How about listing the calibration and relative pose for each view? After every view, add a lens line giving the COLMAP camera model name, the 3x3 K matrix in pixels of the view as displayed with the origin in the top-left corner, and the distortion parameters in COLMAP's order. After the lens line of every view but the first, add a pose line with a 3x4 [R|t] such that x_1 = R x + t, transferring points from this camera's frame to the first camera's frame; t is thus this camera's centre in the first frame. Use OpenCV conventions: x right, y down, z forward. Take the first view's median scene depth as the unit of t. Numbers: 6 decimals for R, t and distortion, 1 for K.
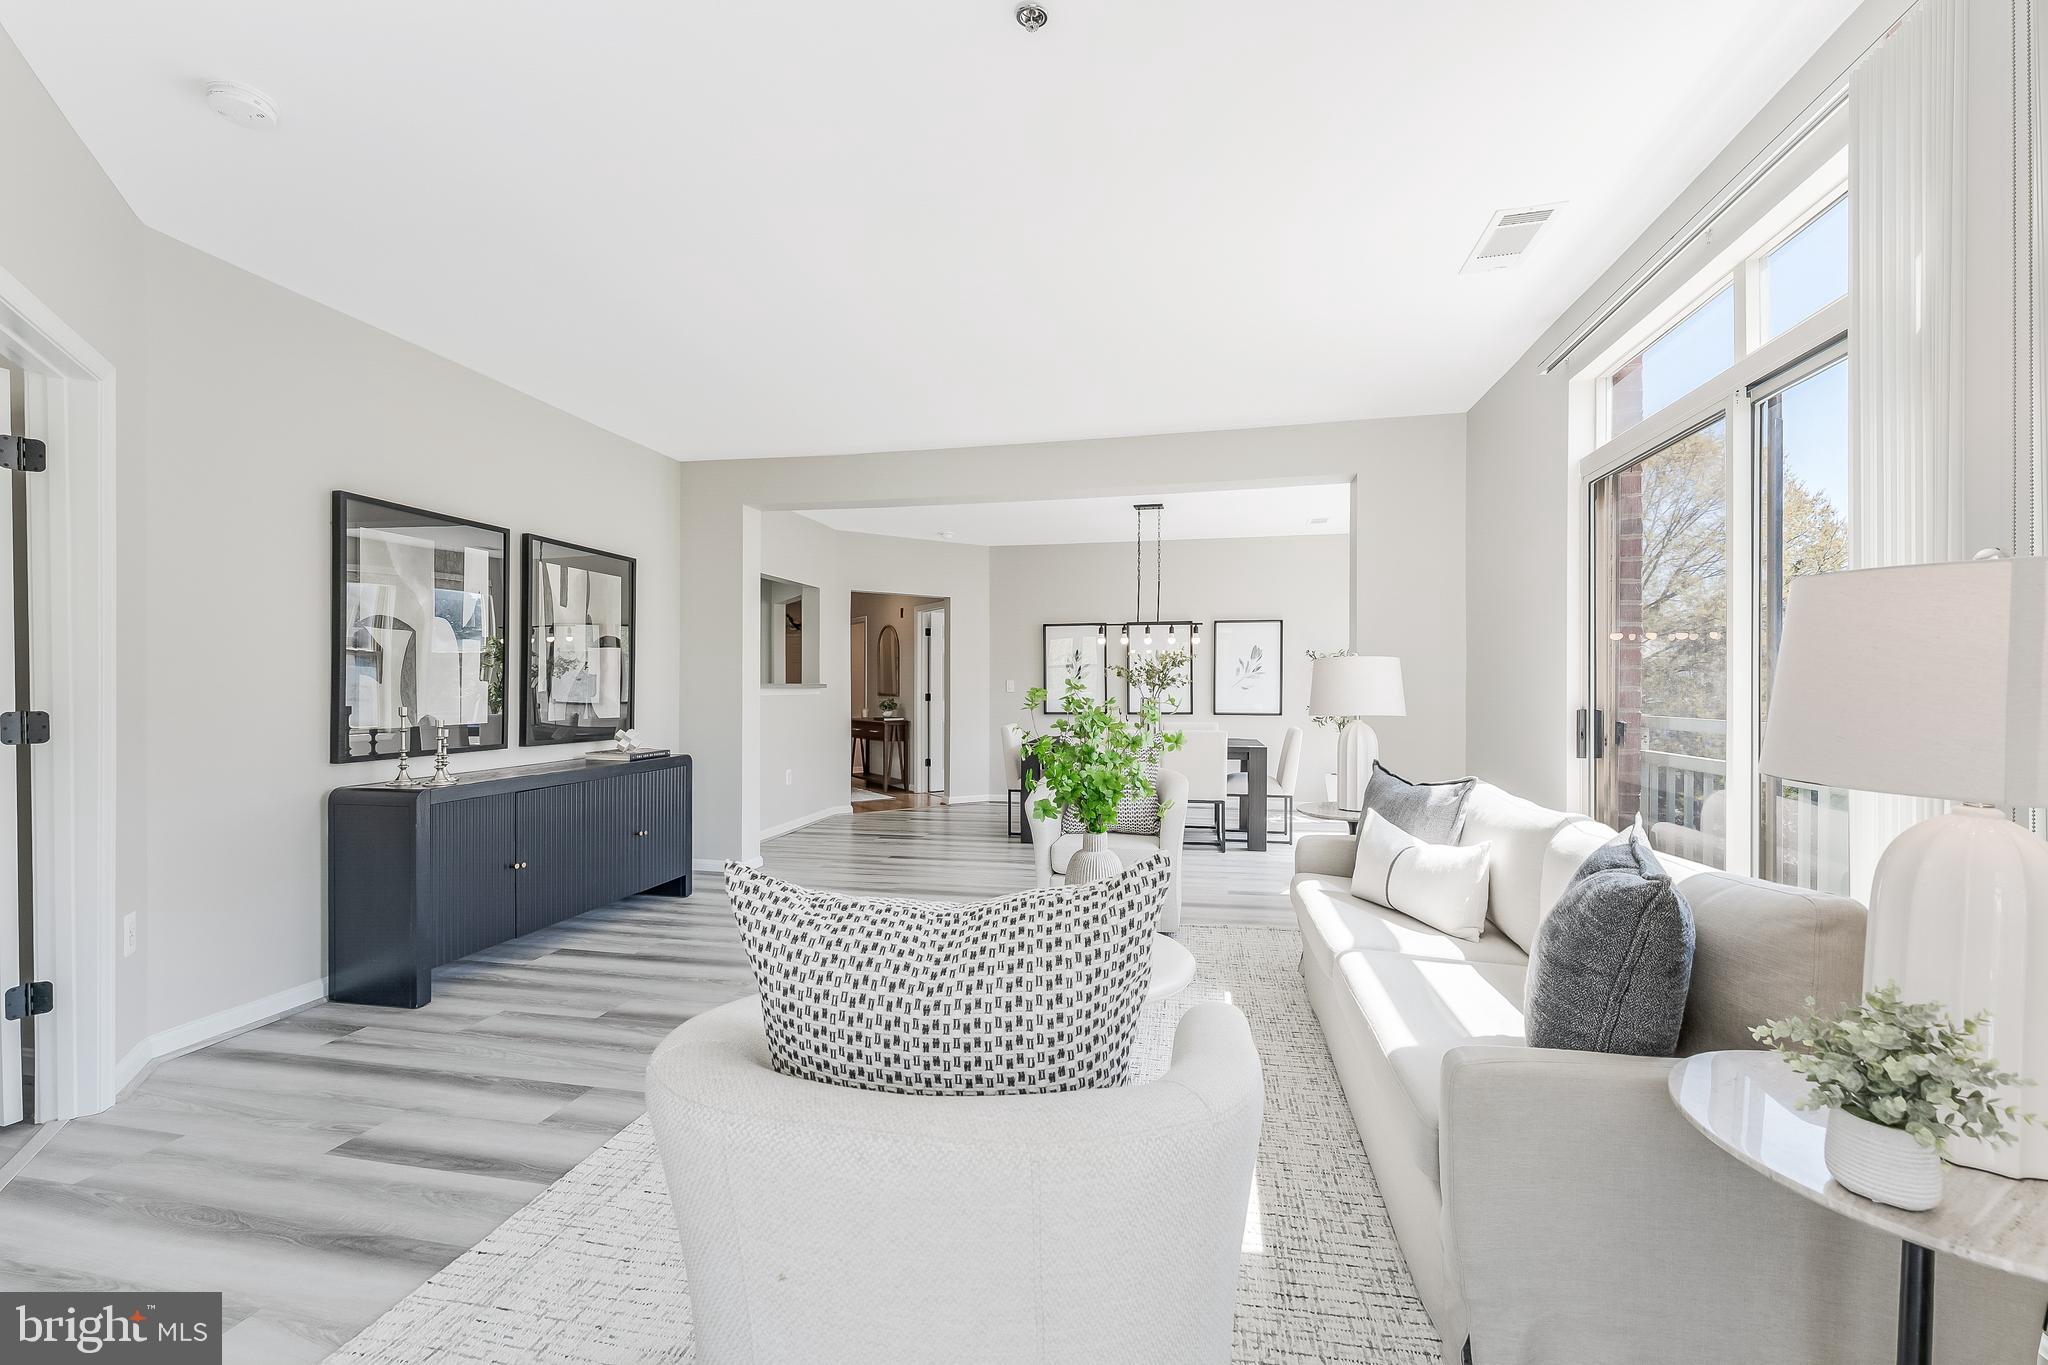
lens RADIAL K [[826.6, 0, 1027.0], [0, 826.6, 690.6], [0, 0, 1]] dist [-0.000833, -0.000010]
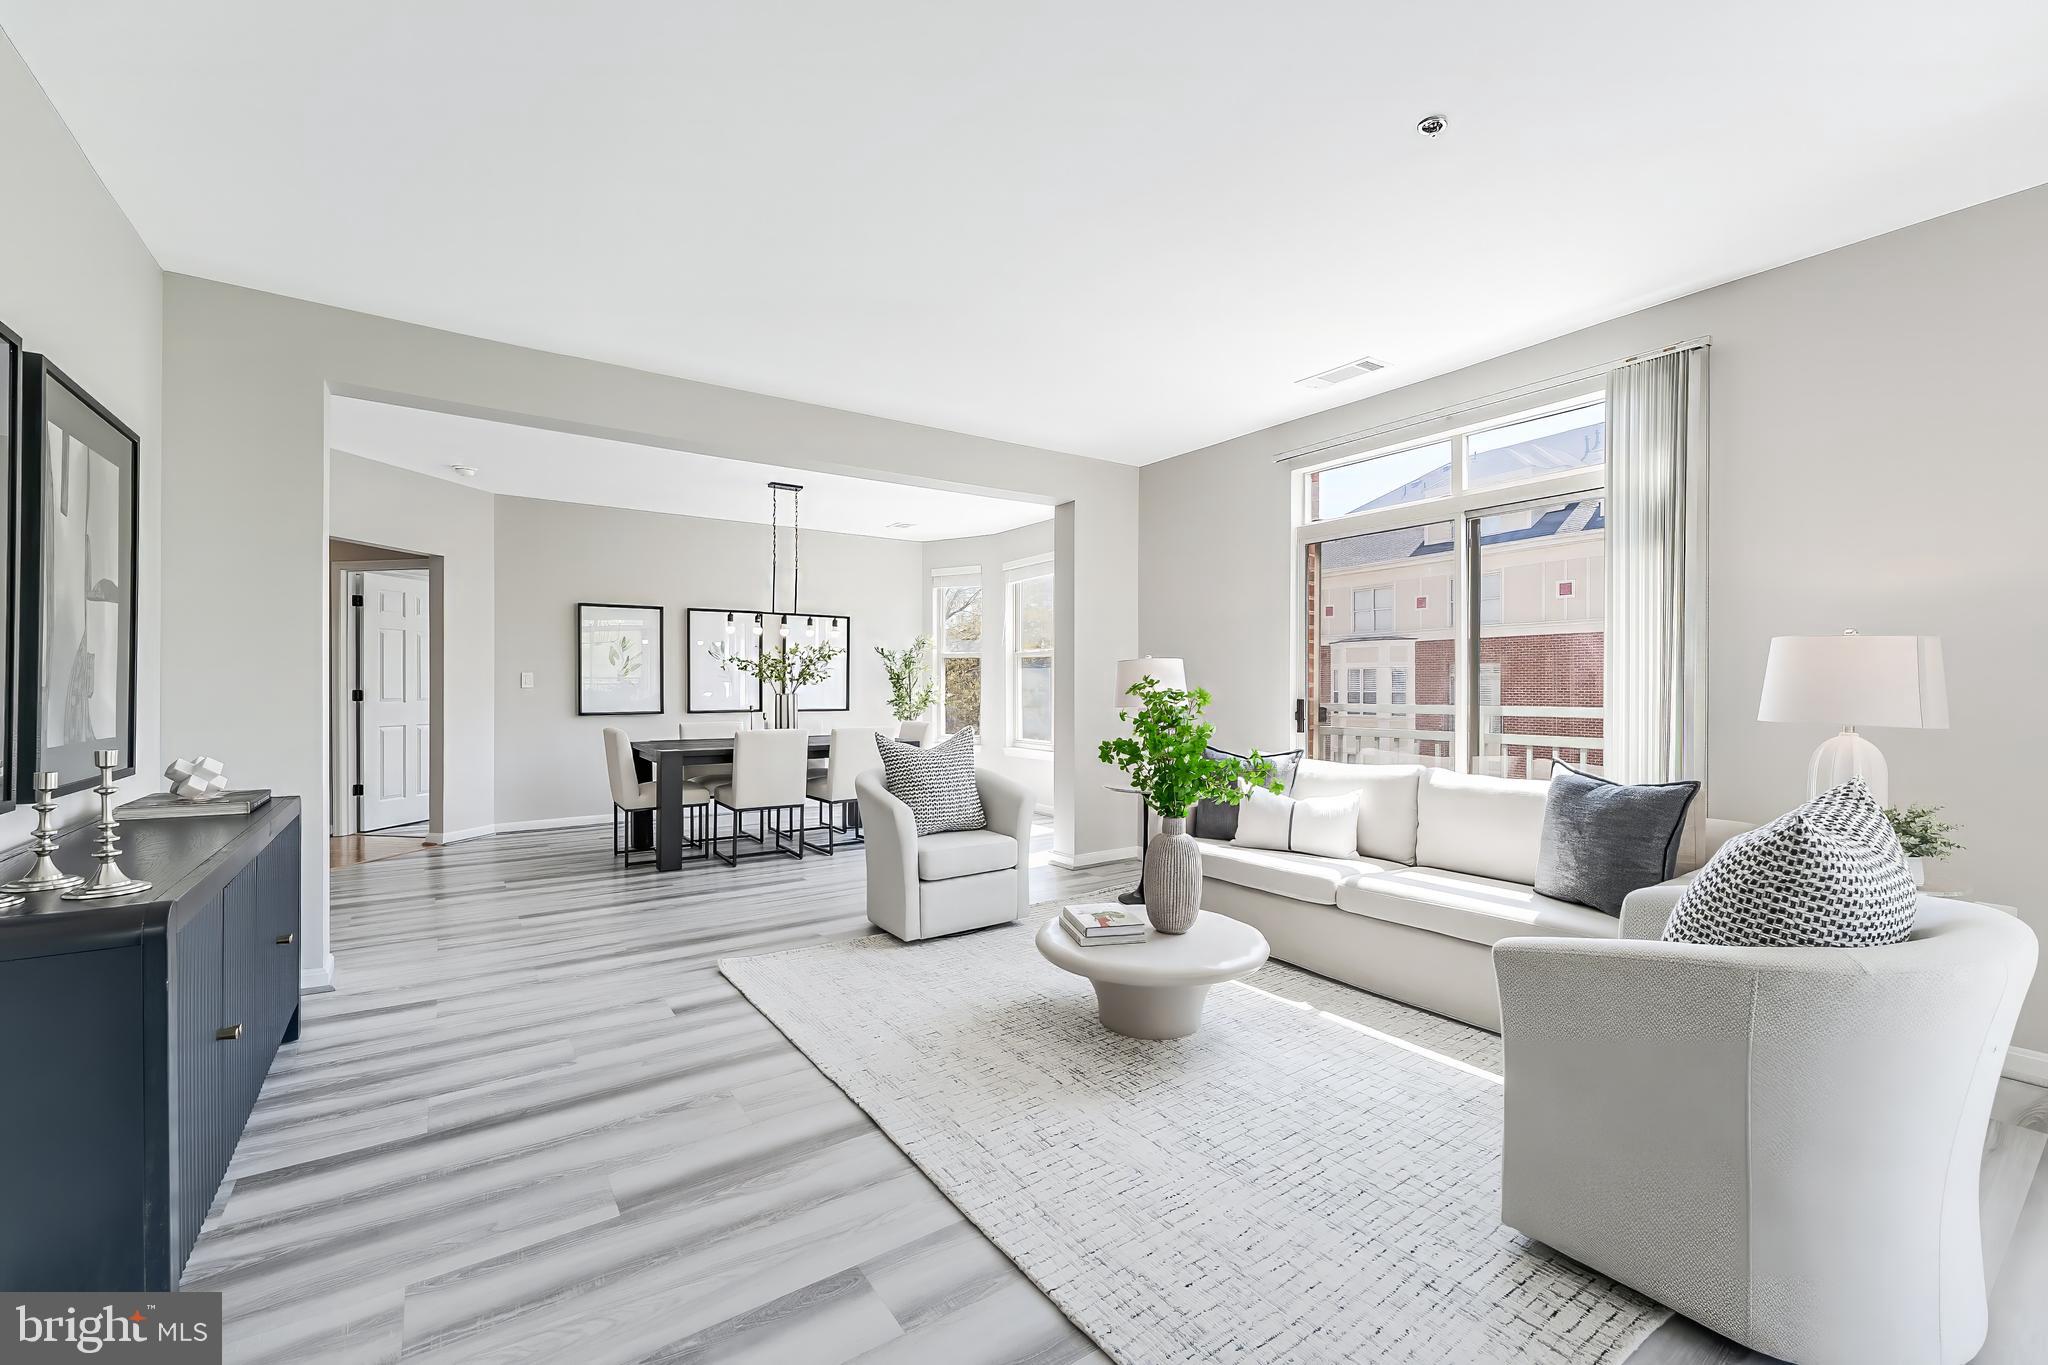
lens RADIAL K [[839.6, 0, 1030.7], [0, 839.6, 688.6], [0, 0, 1]] dist [-0.000926, -0.000073]
pose [[0.683860, -0.000555, 0.729613, -0.576432], [-0.001460, 0.999997, 0.002130, 0.000573], [-0.729612, -0.002522, 0.683857, 0.260826]]
